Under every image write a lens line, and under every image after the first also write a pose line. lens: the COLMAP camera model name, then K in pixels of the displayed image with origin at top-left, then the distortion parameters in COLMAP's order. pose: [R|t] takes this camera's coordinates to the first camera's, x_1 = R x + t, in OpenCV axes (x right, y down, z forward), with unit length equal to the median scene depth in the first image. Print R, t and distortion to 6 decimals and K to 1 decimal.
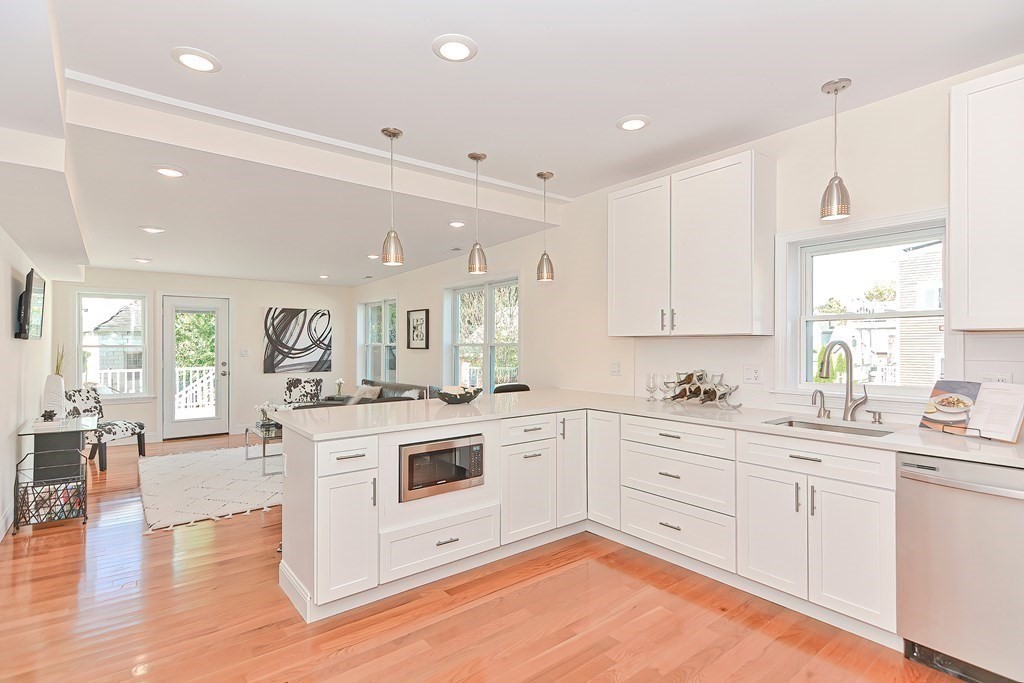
lens RADIAL K [[512.1, 0, 514.1], [0, 512.1, 344.7], [0, 0, 1]] dist [0.040214, -0.014583]
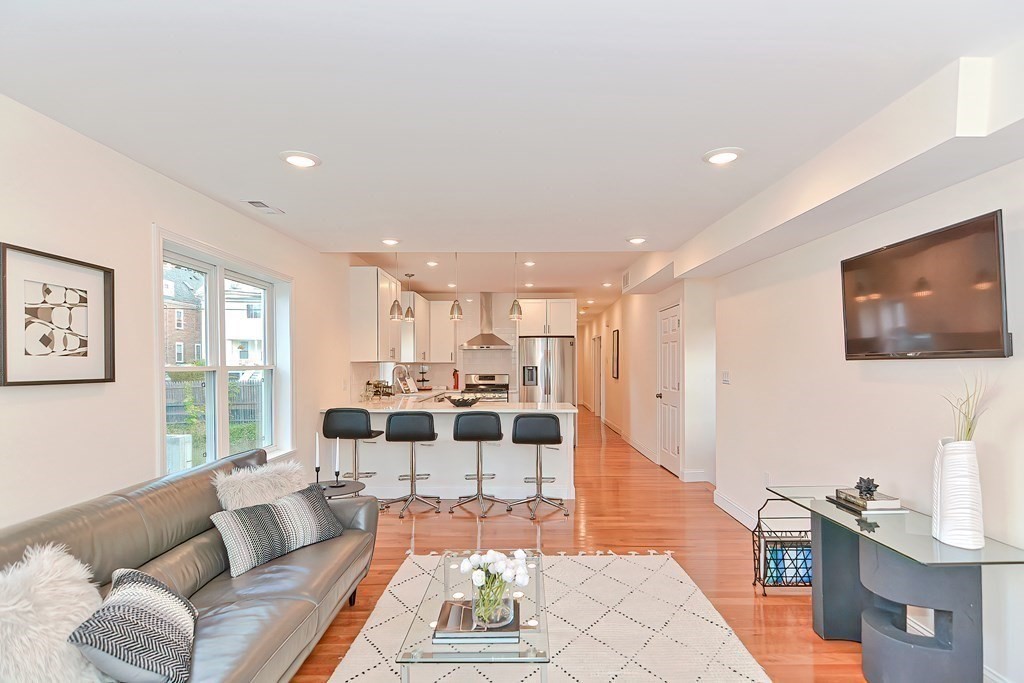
lens RADIAL K [[512.1, 0, 518.8], [0, 512.1, 364.8], [0, 0, 1]] dist [0.040214, -0.014583]
pose [[-0.784992, 0.000922, 0.619506, -0.716587], [0.000828, 1.000000, -0.000438, -0.003397], [-0.619506, 0.000169, -0.784992, 1.292219]]
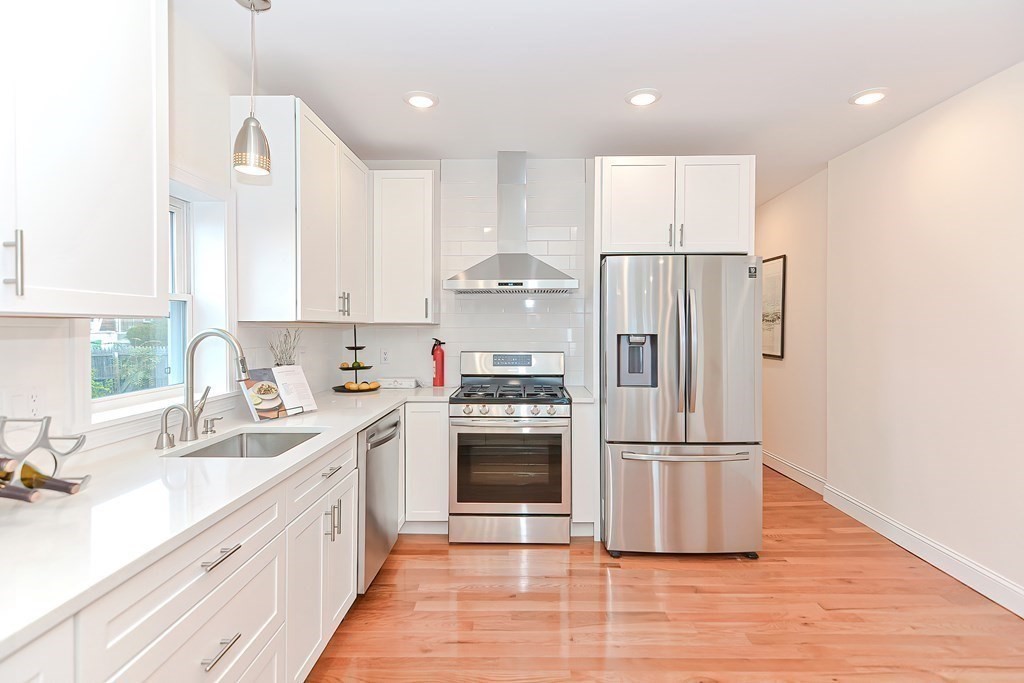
lens RADIAL K [[512.1, 0, 517.3], [0, 512.1, 330.3], [0, 0, 1]] dist [0.040214, -0.014583]
pose [[-0.782359, -0.006433, 0.622794, -0.075993], [-0.003687, 0.999977, 0.005698, -0.005801], [-0.622817, 0.002161, -0.782365, 0.624390]]
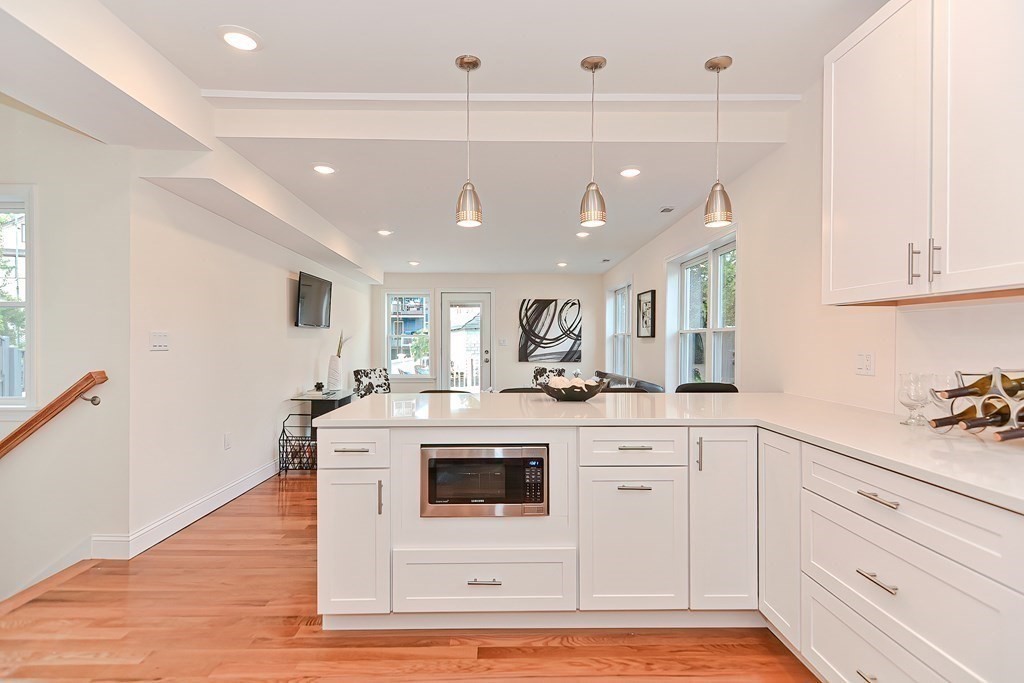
lens RADIAL K [[512.1, 0, 496.0], [0, 512.1, 342.4], [0, 0, 1]] dist [0.040214, -0.014583]
pose [[0.788104, 0.004576, -0.615525, 0.168253], [-0.002057, 0.999986, 0.004801, 0.015334], [0.615539, -0.002517, 0.788103, 0.208269]]
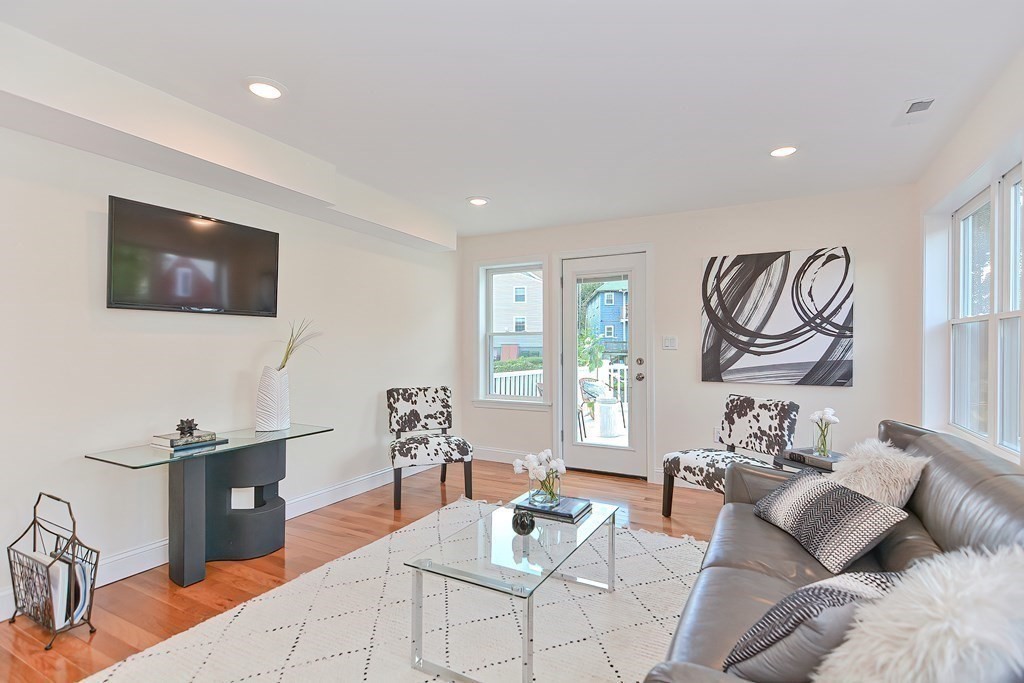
lens RADIAL K [[492.9, 0, 504.1], [0, 492.9, 346.8], [0, 0, 1]] dist [0.009752, -0.000881]
pose [[0.388283, 0.003619, -0.921533, -0.128703], [0.001148, 0.999990, 0.004411, 0.023893], [0.921539, -0.002770, 0.388275, 0.850536]]
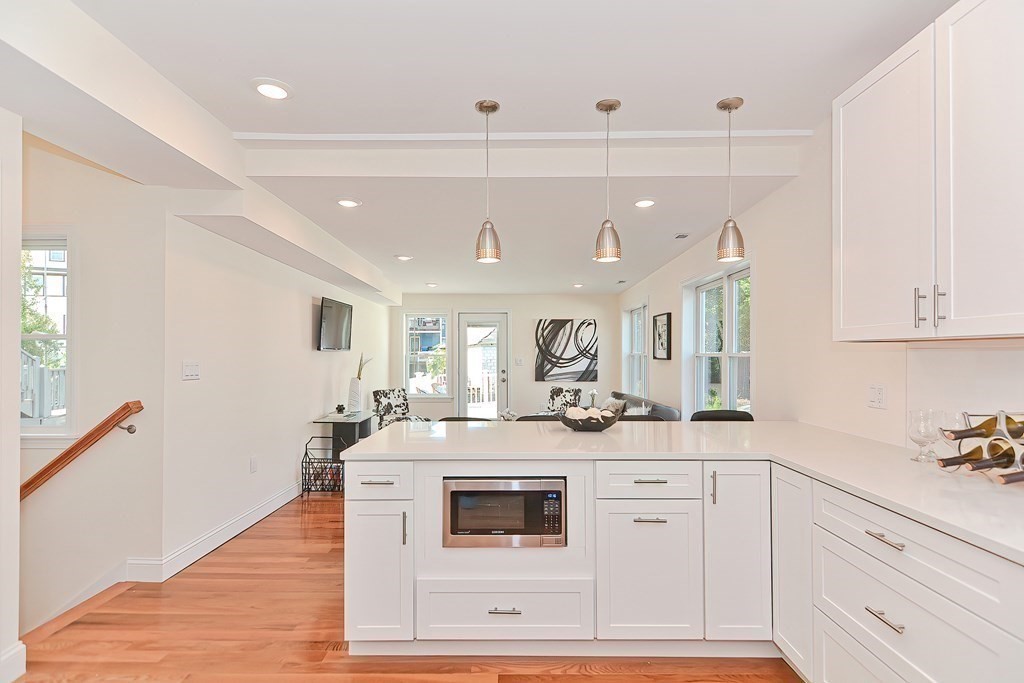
lens RADIAL K [[512.1, 0, 501.1], [0, 512.1, 350.1], [0, 0, 1]] dist [0.040214, -0.014583]
pose [[0.775038, -0.004063, -0.631901, 0.175678], [-0.000538, 0.999975, -0.007089, -0.001492], [0.631914, 0.005834, 0.775017, 0.194817]]
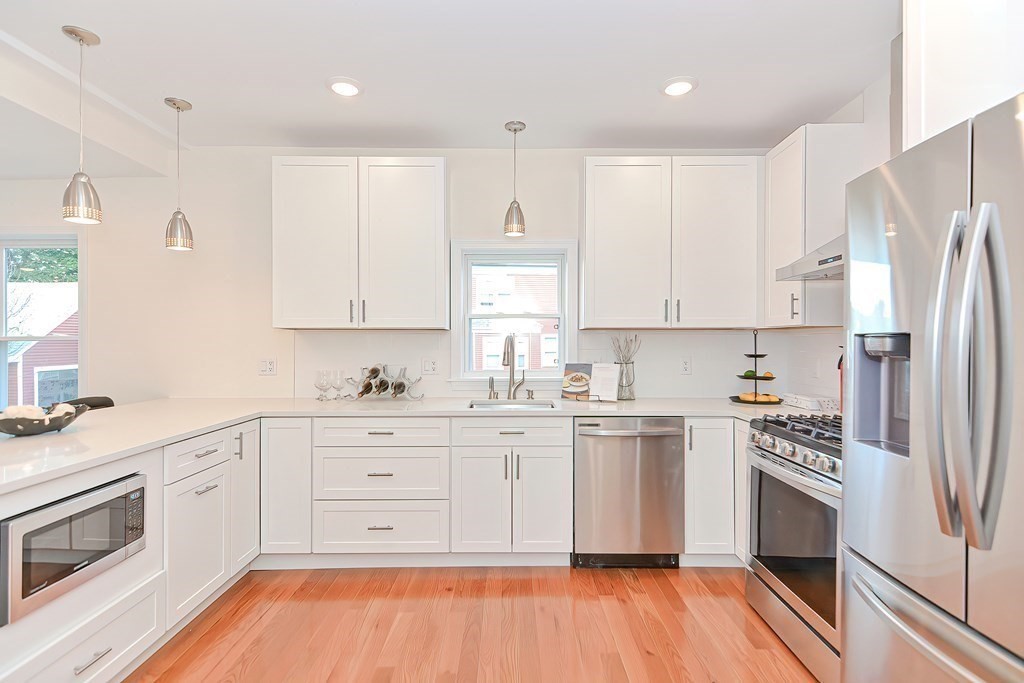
lens RADIAL K [[512.1, 0, 519.2], [0, 512.1, 342.2], [0, 0, 1]] dist [0.040214, -0.014583]
pose [[0.613831, 0.001073, 0.789437, -0.152450], [0.000242, 0.999999, -0.001547, 0.005602], [-0.789438, 0.001140, 0.613830, 0.113332]]
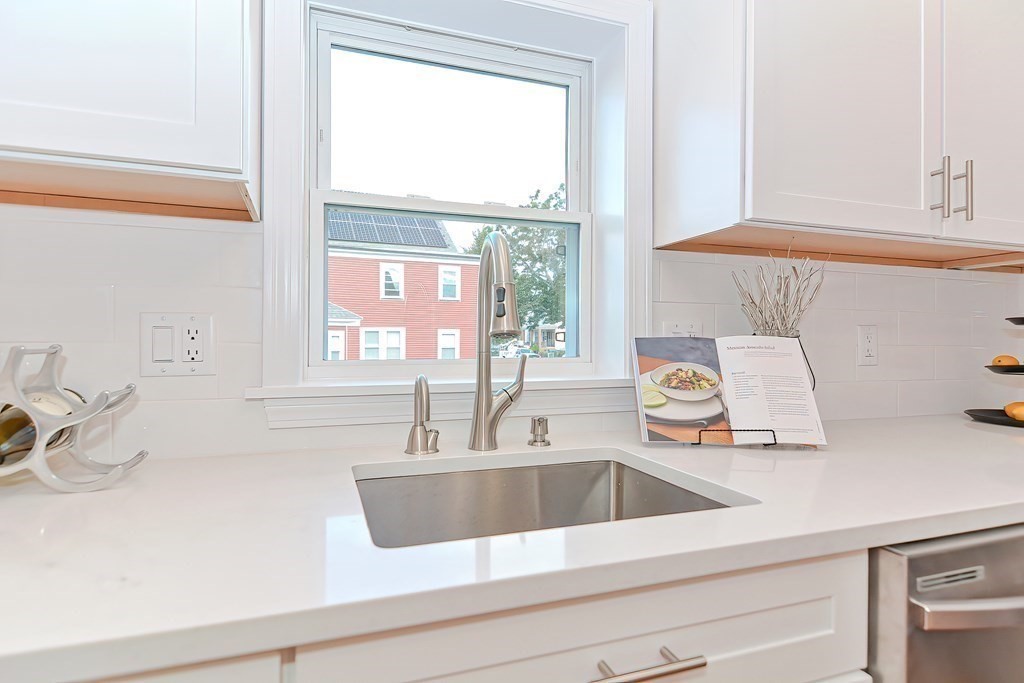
lens RADIAL K [[512.1, 0, 501.7], [0, 512.1, 339.8], [0, 0, 1]] dist [0.040214, -0.014583]
pose [[0.321350, 0.004716, 0.946949, 0.138279], [-0.004409, 0.999984, -0.003484, 0.031730], [-0.946950, -0.003055, 0.321366, 0.423509]]
